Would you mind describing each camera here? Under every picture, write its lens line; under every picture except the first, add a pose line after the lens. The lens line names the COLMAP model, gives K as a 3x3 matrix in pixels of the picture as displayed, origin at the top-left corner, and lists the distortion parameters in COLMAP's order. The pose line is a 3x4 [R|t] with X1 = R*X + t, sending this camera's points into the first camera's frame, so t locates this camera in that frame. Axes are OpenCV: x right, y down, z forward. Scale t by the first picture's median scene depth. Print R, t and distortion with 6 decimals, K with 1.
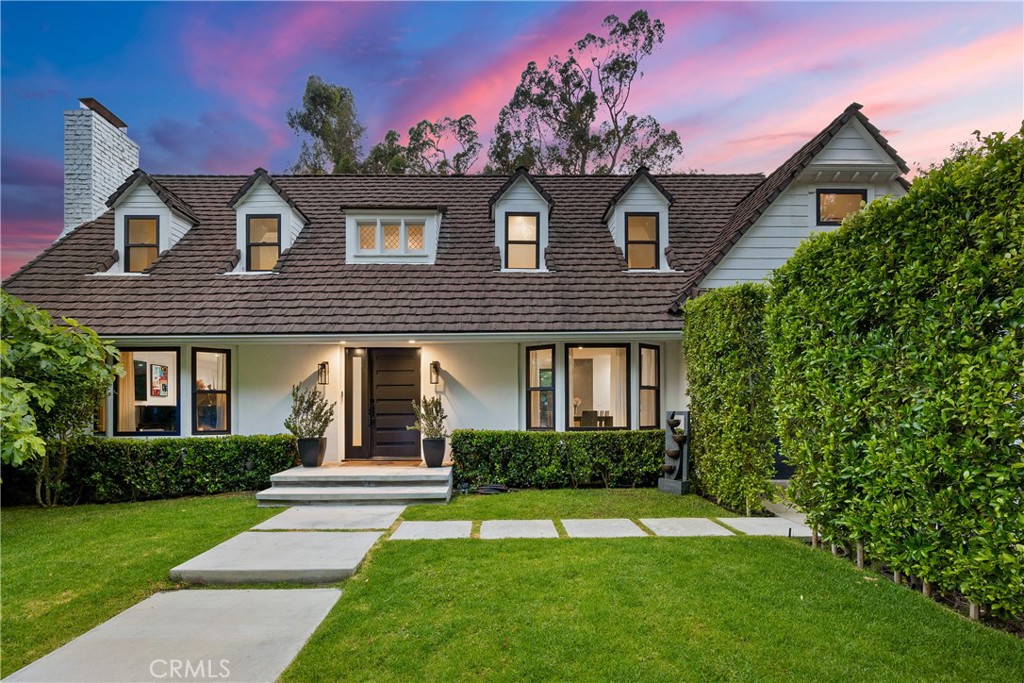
lens RADIAL K [[442.5, 0, 510.3], [0, 442.5, 409.6], [0, 0, 1]] dist [-0.003206, -0.000390]
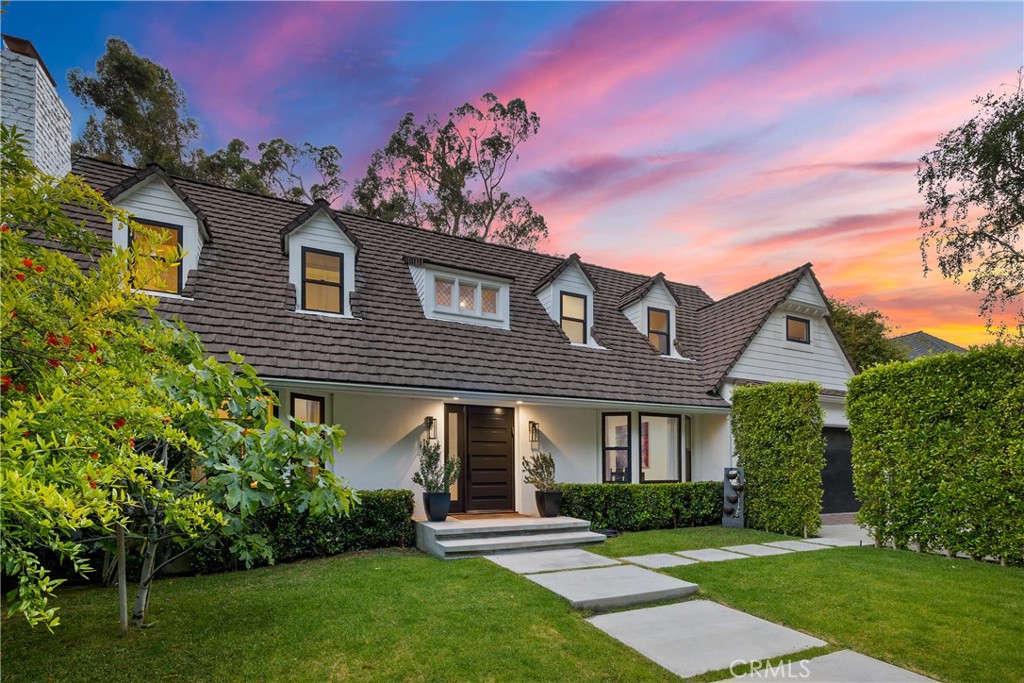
lens RADIAL K [[449.9, 0, 512.0], [0, 449.9, 463.9], [0, 0, 1]] dist [-0.001712, 0.000119]
pose [[0.921141, 0.009326, 0.389116, -0.567301], [-0.005595, 0.999927, -0.010721, 0.008031], [-0.389188, 0.007698, 0.921126, -0.005047]]
